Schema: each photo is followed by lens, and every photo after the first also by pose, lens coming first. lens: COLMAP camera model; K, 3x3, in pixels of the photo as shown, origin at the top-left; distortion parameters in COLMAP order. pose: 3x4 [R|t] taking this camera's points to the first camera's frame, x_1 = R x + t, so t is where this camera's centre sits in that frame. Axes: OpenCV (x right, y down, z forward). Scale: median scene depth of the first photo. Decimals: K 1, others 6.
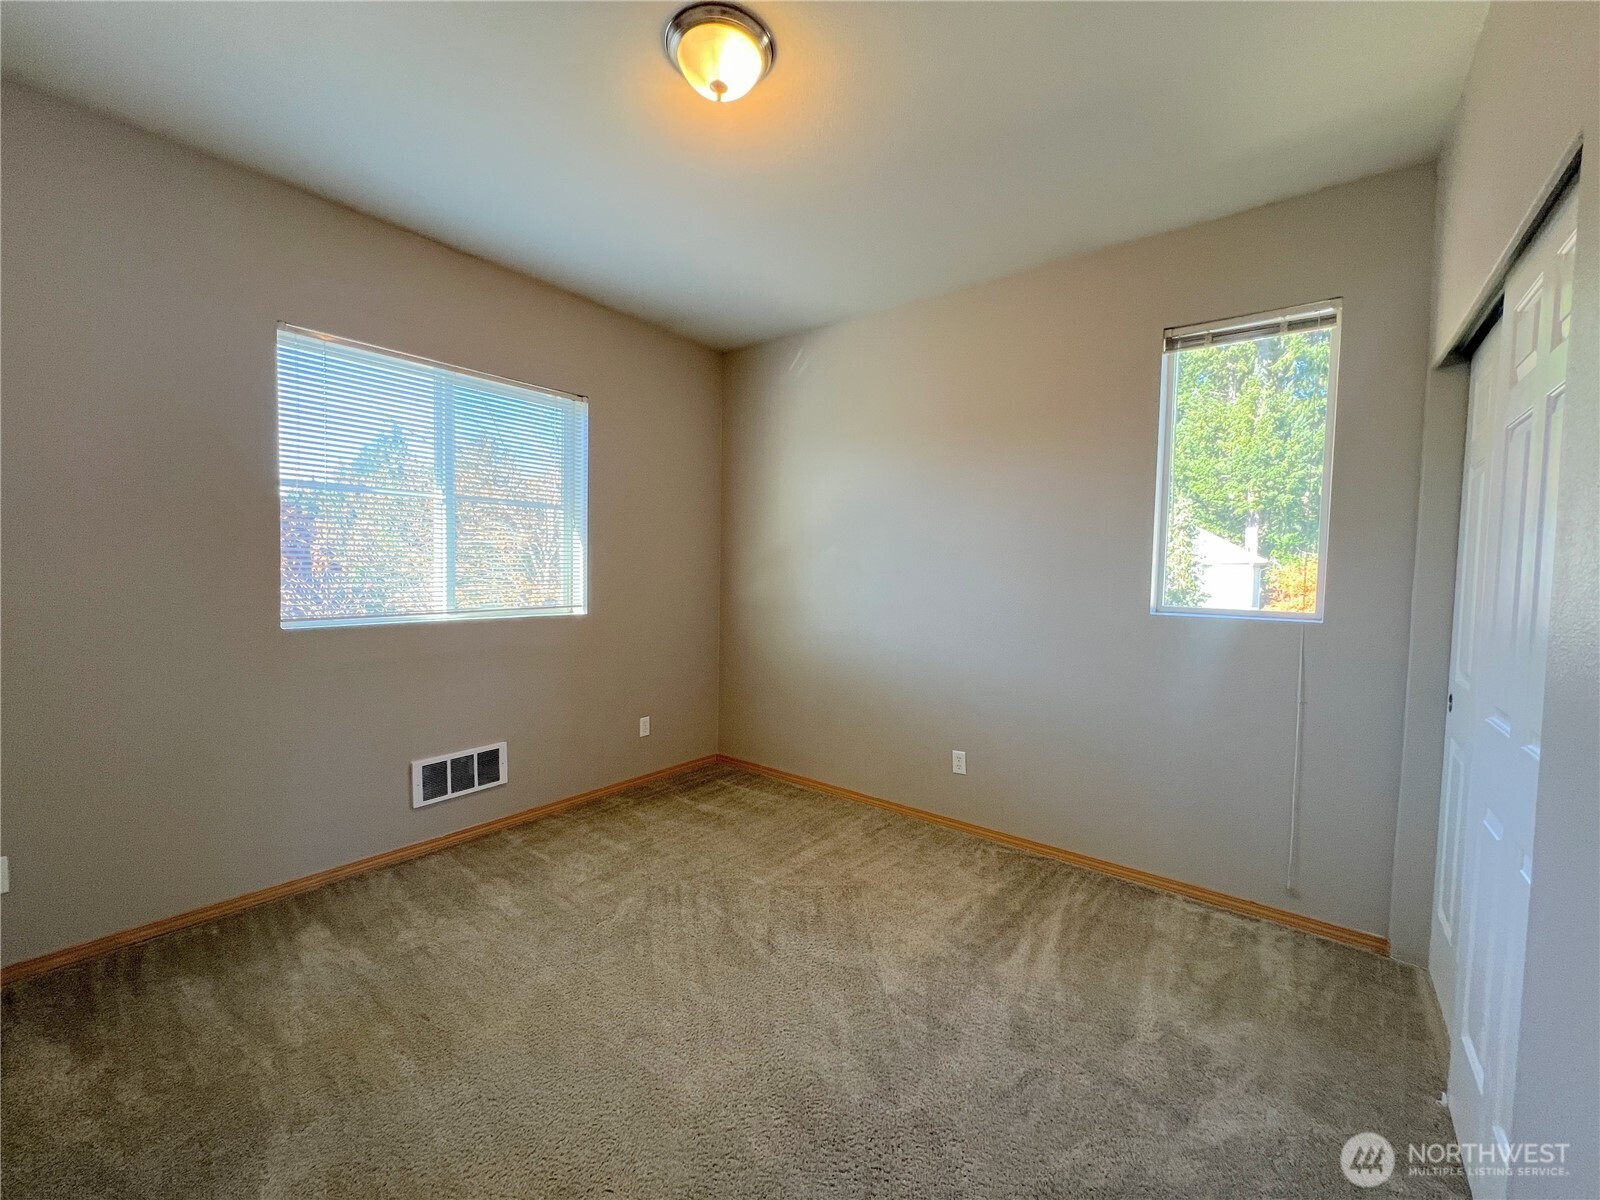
lens RADIAL K [[639.8, 0, 795.3], [0, 639.8, 599.7], [0, 0, 1]] dist [0.000355, -0.000010]
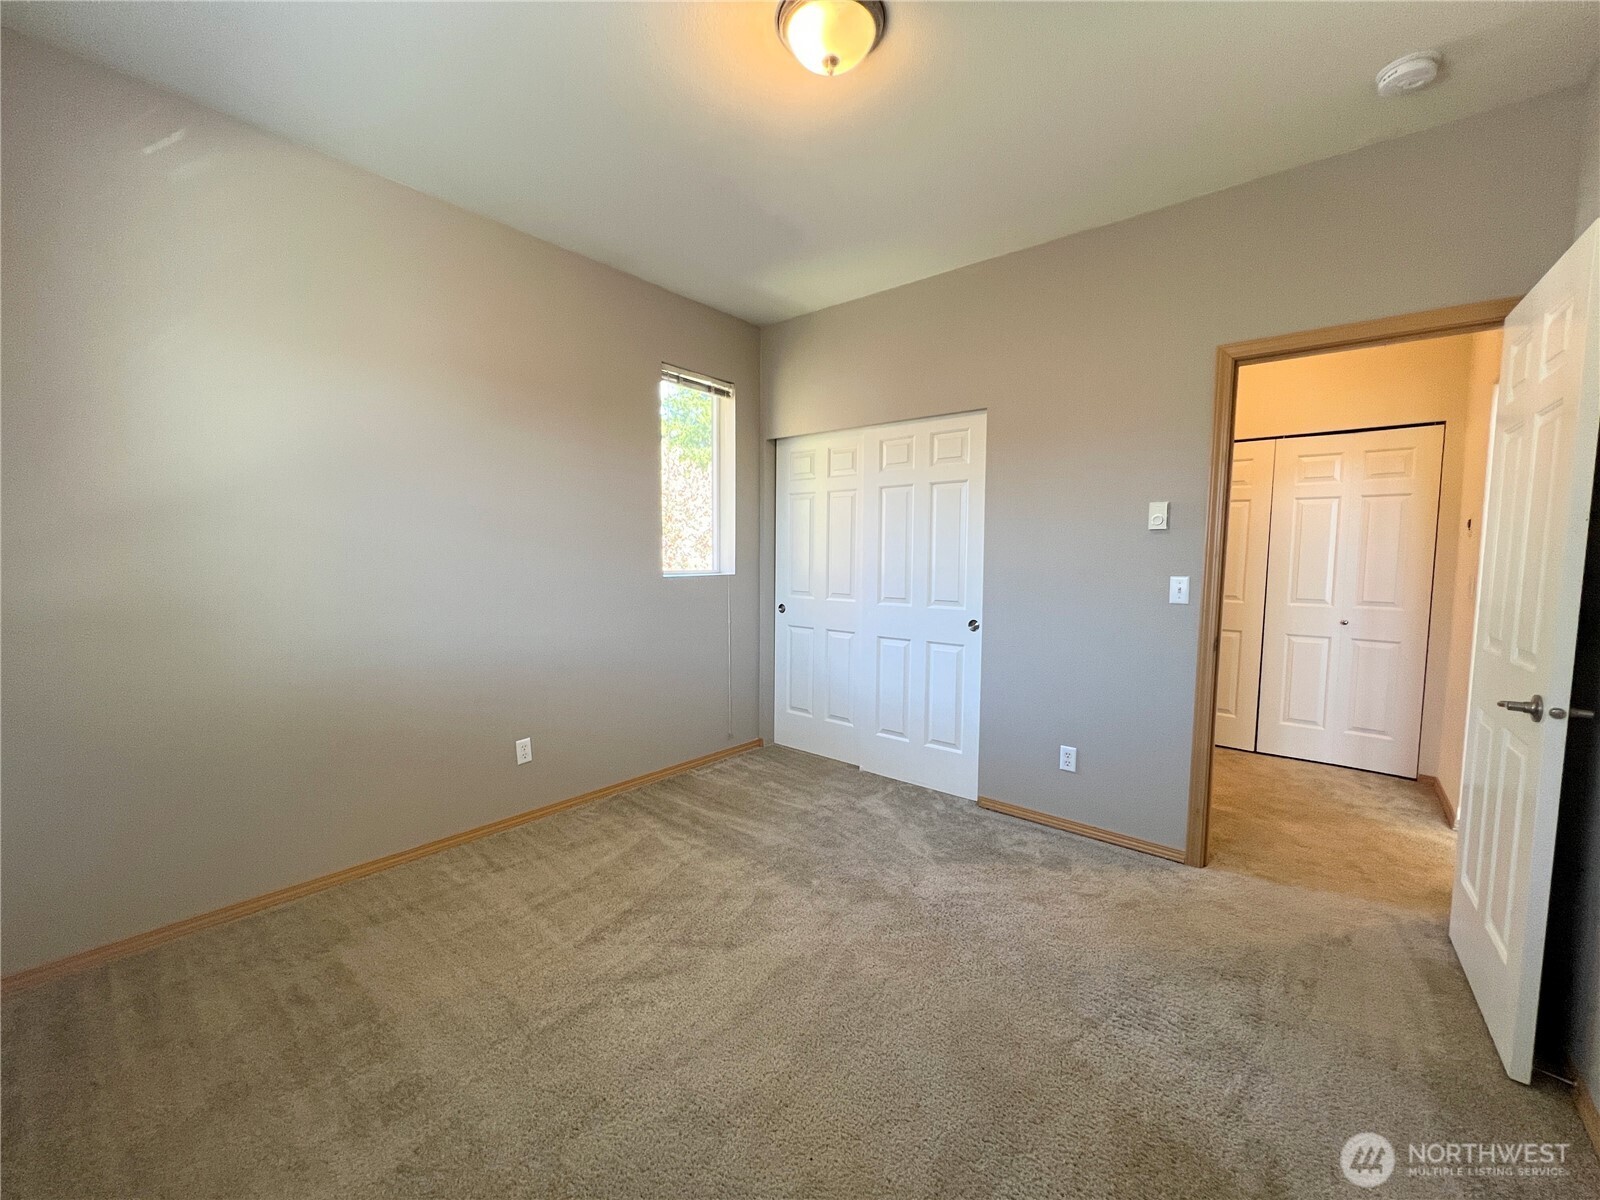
lens RADIAL K [[639.8, 0, 795.3], [0, 639.8, 599.7], [0, 0, 1]] dist [0.000355, -0.000010]
pose [[0.006788, -0.090113, 0.995908, -0.822464], [0.035938, 0.995310, 0.089814, -0.041037], [-0.999331, 0.035181, 0.009995, 0.758796]]
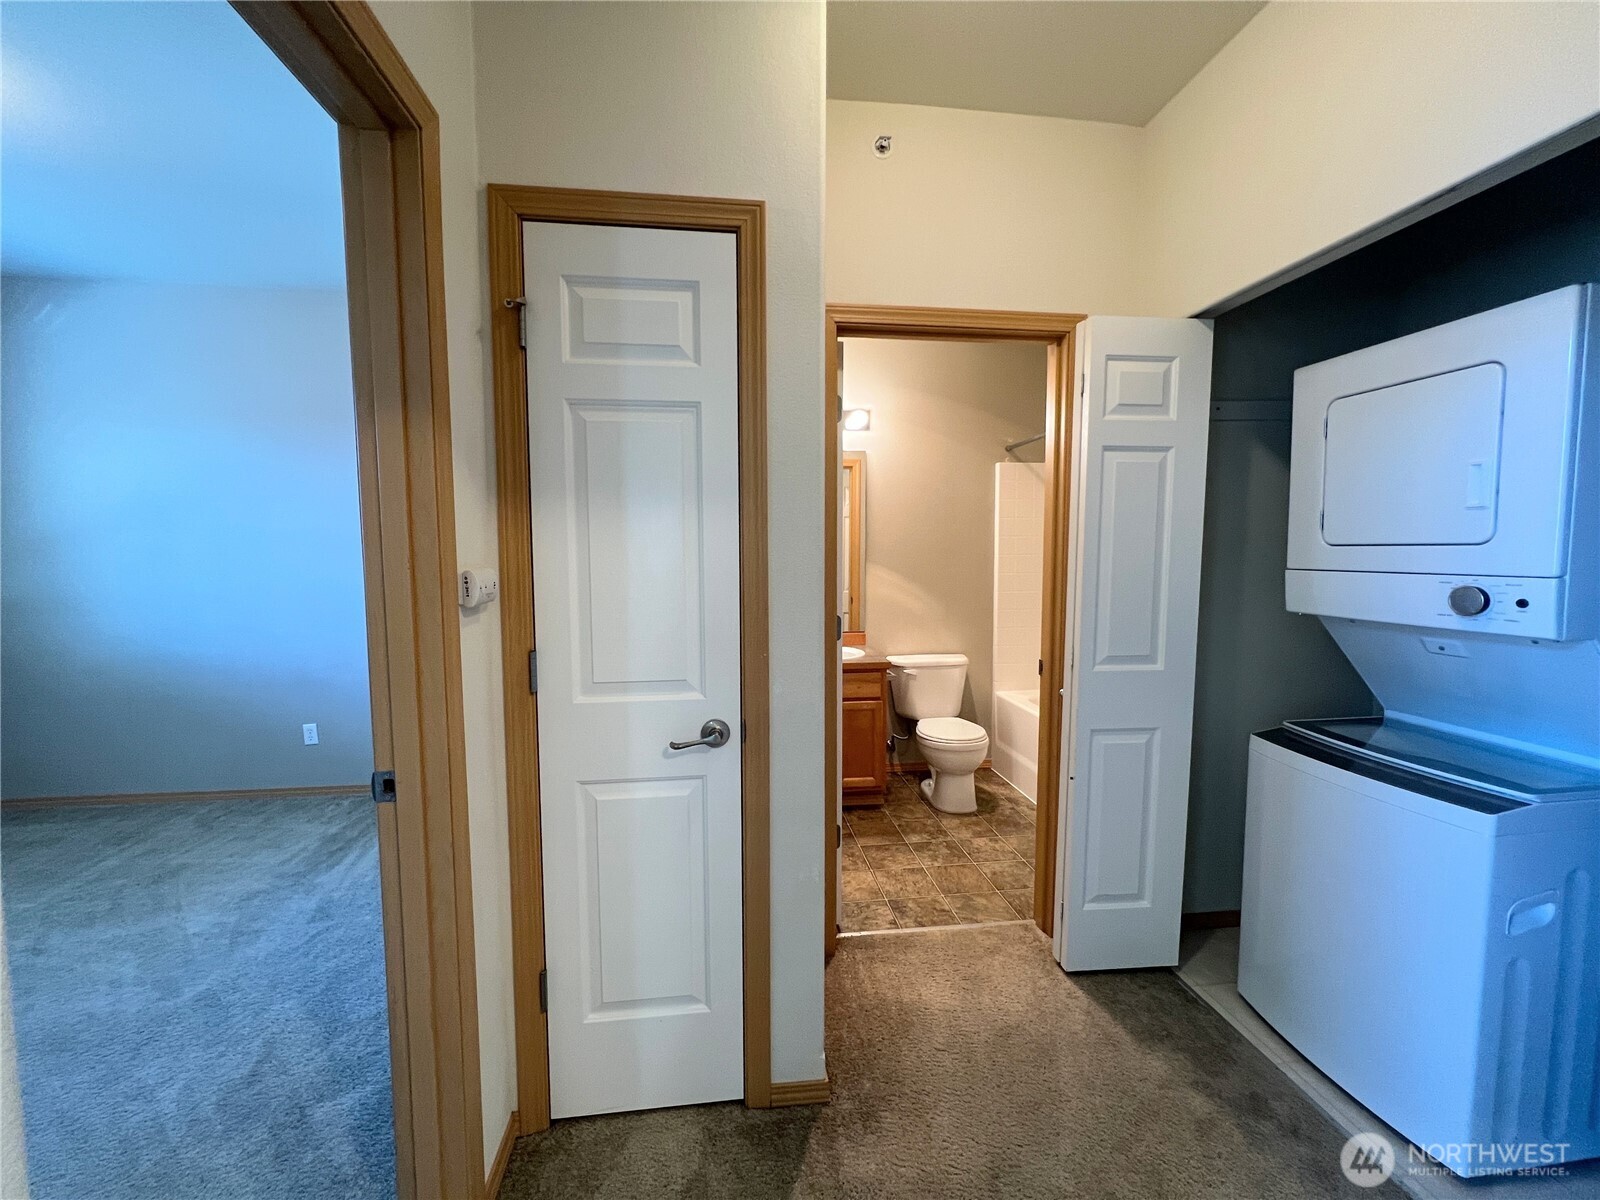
lens RADIAL K [[639.8, 0, 795.3], [0, 639.8, 599.7], [0, 0, 1]] dist [0.000355, -0.000010]
pose [[0.708029, -0.076934, 0.701980, 0.120334], [0.053264, 0.997034, 0.055548, 0.013766], [-0.704171, -0.001939, 0.710027, -0.446122]]
